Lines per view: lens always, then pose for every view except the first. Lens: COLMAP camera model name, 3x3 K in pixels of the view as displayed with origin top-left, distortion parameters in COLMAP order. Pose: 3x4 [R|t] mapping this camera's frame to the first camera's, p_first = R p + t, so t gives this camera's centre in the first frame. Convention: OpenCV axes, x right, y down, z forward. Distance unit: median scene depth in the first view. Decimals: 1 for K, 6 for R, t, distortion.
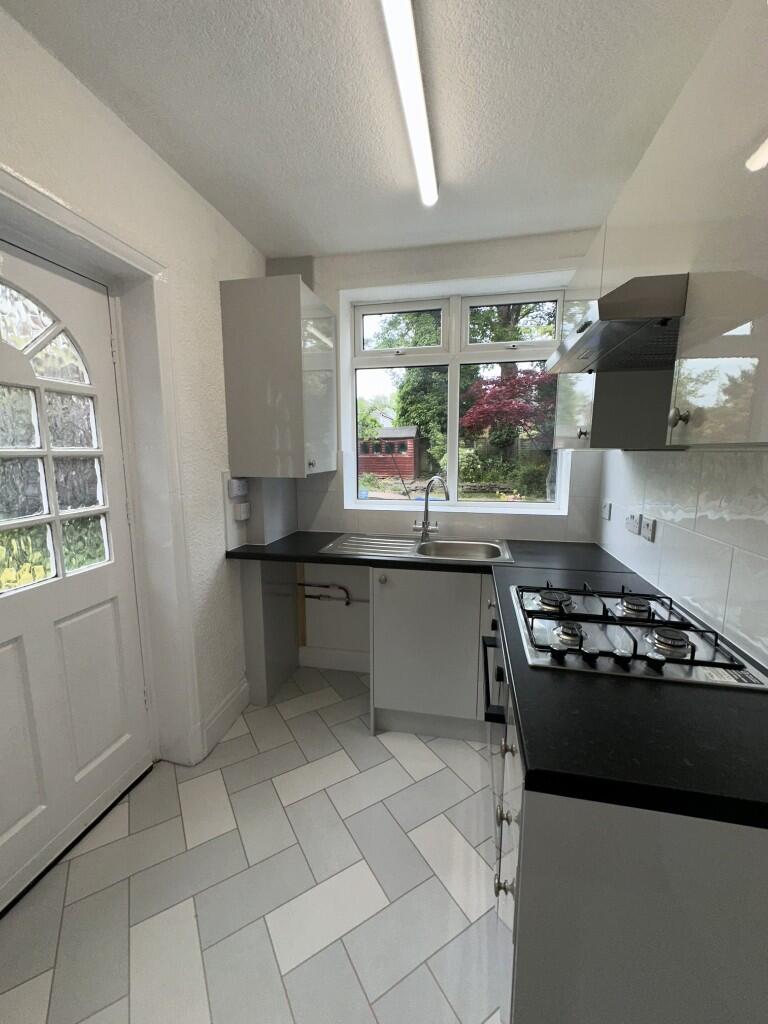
lens RADIAL K [[407.9, 0, 384.0], [0, 407.9, 512.0], [0, 0, 1]] dist [-0.002545, 0.000628]
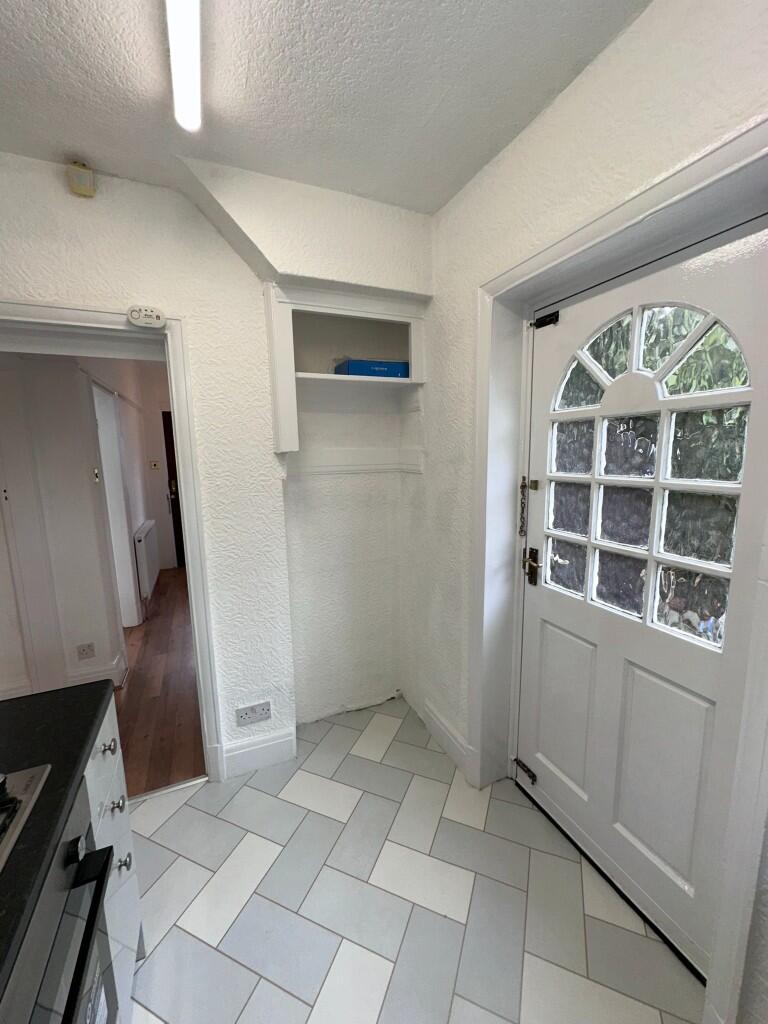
lens RADIAL K [[407.9, 0, 384.0], [0, 407.9, 512.0], [0, 0, 1]] dist [-0.002545, 0.000628]
pose [[-0.808733, 0.108300, -0.578119, 0.091691], [-0.068083, 0.959058, 0.274903, -0.164921], [0.584222, 0.261684, -0.768249, 0.772255]]
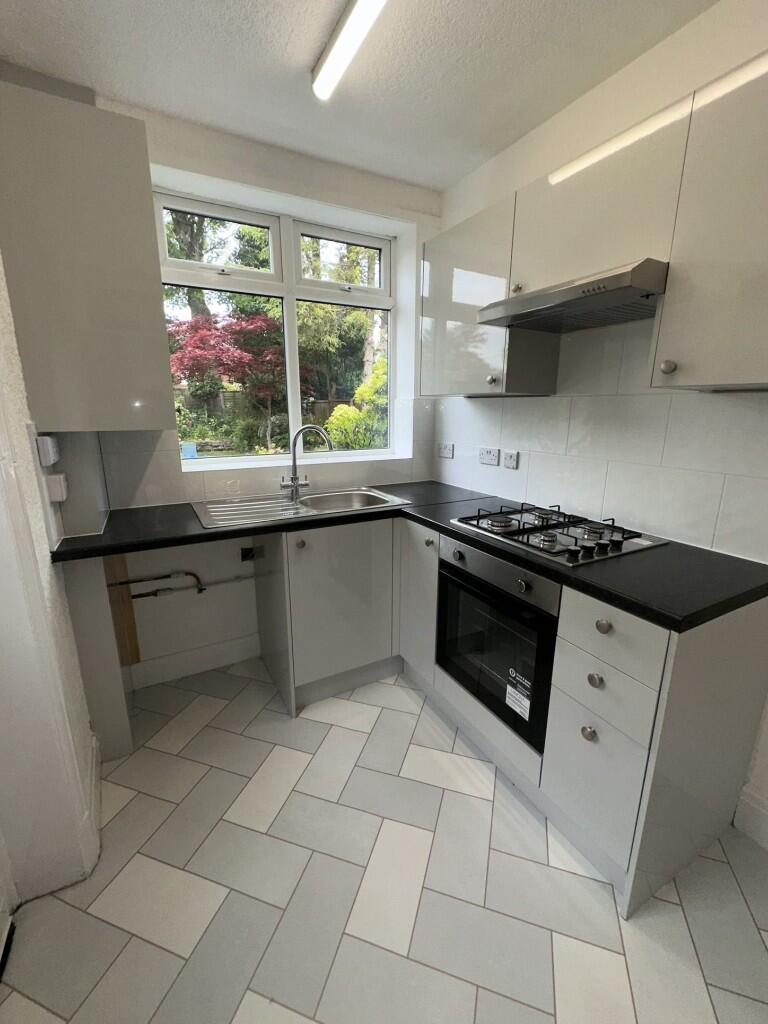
lens RADIAL K [[425.0, 0, 384.0], [0, 425.0, 512.0], [0, 0, 1]] dist [-0.004148, 0.000294]
pose [[0.763944, -0.151417, 0.627265, -0.366729], [0.089701, 0.987560, 0.129144, -0.003182], [-0.639017, -0.042393, 0.768023, 0.159701]]
